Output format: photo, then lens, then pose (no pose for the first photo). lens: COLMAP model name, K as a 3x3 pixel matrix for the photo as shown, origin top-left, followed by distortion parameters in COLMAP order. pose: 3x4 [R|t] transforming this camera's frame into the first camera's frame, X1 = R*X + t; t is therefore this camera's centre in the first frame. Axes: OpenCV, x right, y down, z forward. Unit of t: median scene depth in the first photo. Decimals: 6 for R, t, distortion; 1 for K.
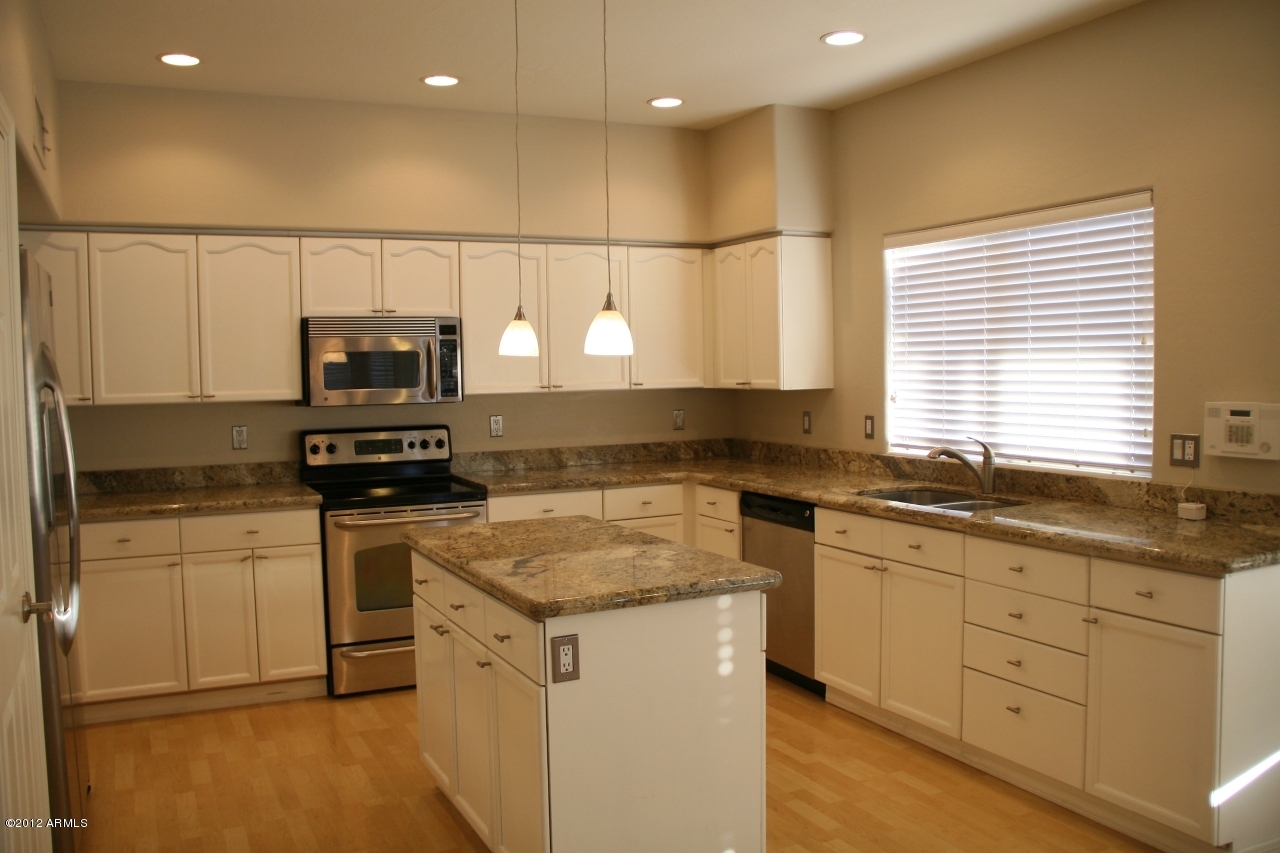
lens RADIAL K [[1091.2, 0, 639.9], [0, 1091.2, 422.8], [0, 0, 1]] dist [-0.136548, 0.065251]
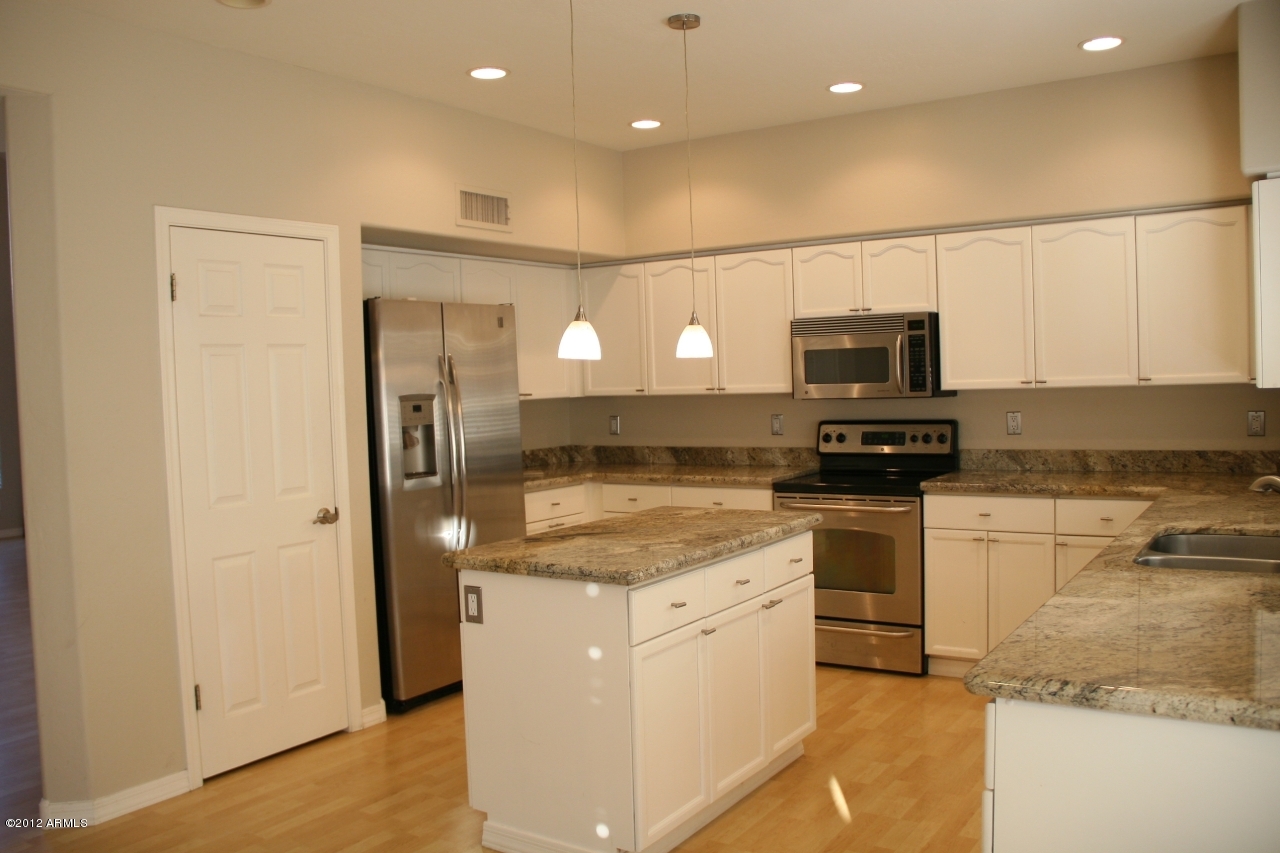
lens RADIAL K [[1091.2, 0, 595.9], [0, 1091.2, 455.9], [0, 0, 1]] dist [-0.136548, 0.065251]
pose [[0.482945, 0.062175, -0.873441, 0.528844], [-0.017336, 0.997959, 0.061453, -0.020039], [0.875479, -0.014536, 0.483037, 0.245664]]
